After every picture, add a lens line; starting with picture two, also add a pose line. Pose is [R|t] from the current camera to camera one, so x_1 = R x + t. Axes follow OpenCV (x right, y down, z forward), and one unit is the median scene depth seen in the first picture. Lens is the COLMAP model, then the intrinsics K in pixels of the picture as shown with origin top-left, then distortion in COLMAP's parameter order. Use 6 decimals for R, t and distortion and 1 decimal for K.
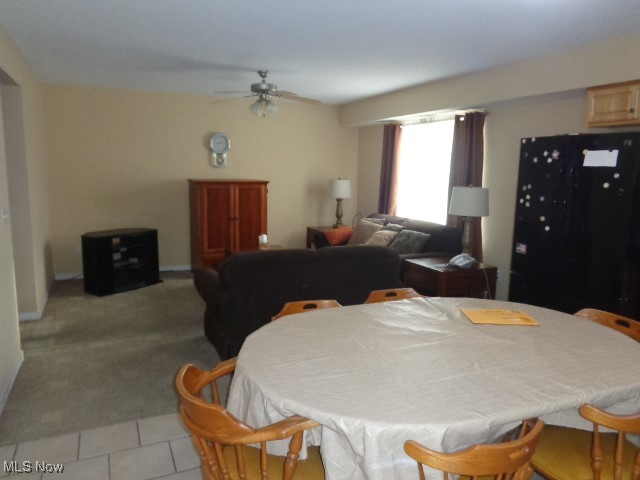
lens RADIAL K [[482.6, 0, 320.0], [0, 482.6, 240.0], [0, 0, 1]] dist [-0.005409, 0.009220]
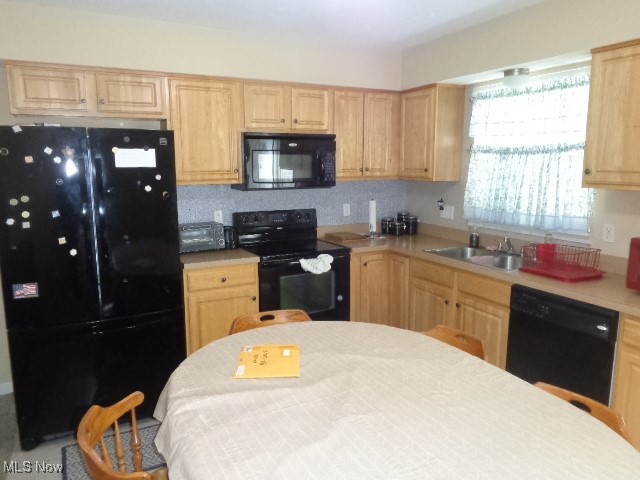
lens RADIAL K [[482.6, 0, 320.0], [0, 482.6, 240.0], [0, 0, 1]] dist [-0.005409, 0.009220]
pose [[-0.050382, -0.178536, 0.982643, -0.181920], [0.153589, 0.970803, 0.184259, -0.080209], [-0.986849, 0.160207, -0.021490, 0.425296]]
